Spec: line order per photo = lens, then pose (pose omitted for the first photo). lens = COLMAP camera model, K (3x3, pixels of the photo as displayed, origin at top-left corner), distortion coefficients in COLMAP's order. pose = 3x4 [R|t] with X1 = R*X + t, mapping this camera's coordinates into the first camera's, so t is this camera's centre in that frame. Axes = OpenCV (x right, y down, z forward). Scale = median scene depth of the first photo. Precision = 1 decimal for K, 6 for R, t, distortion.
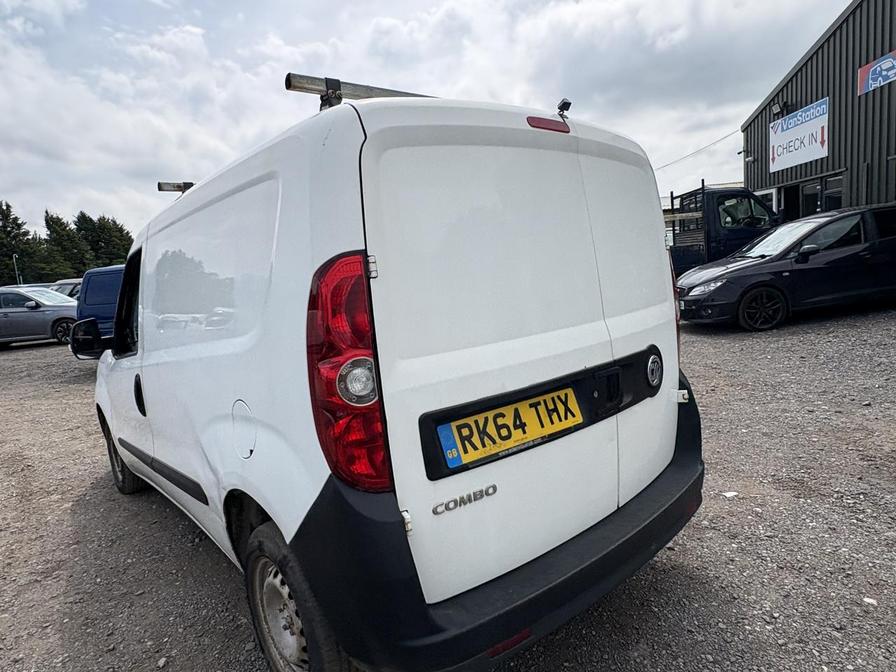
lens RADIAL K [[547.0, 0, 450.4], [0, 547.0, 333.7], [0, 0, 1]] dist [0.003273, -0.004775]
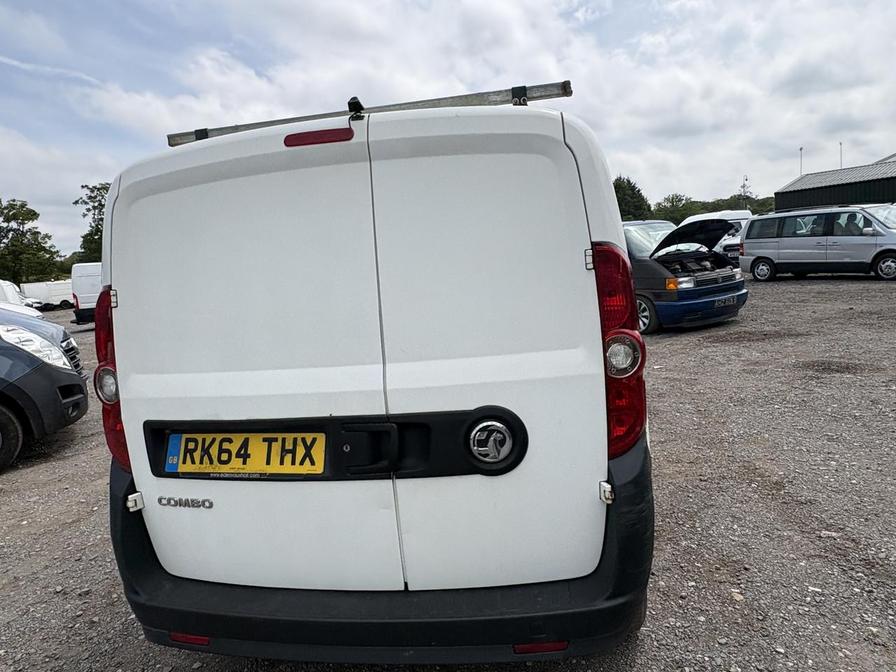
lens RADIAL K [[547.0, 0, 451.8], [0, 547.0, 334.3], [0, 0, 1]] dist [0.003273, -0.004775]
pose [[0.649377, 0.128732, -0.749491, 1.082781], [-0.064268, 0.991332, 0.114588, -0.192083], [0.757746, -0.026243, 0.652022, 0.615695]]
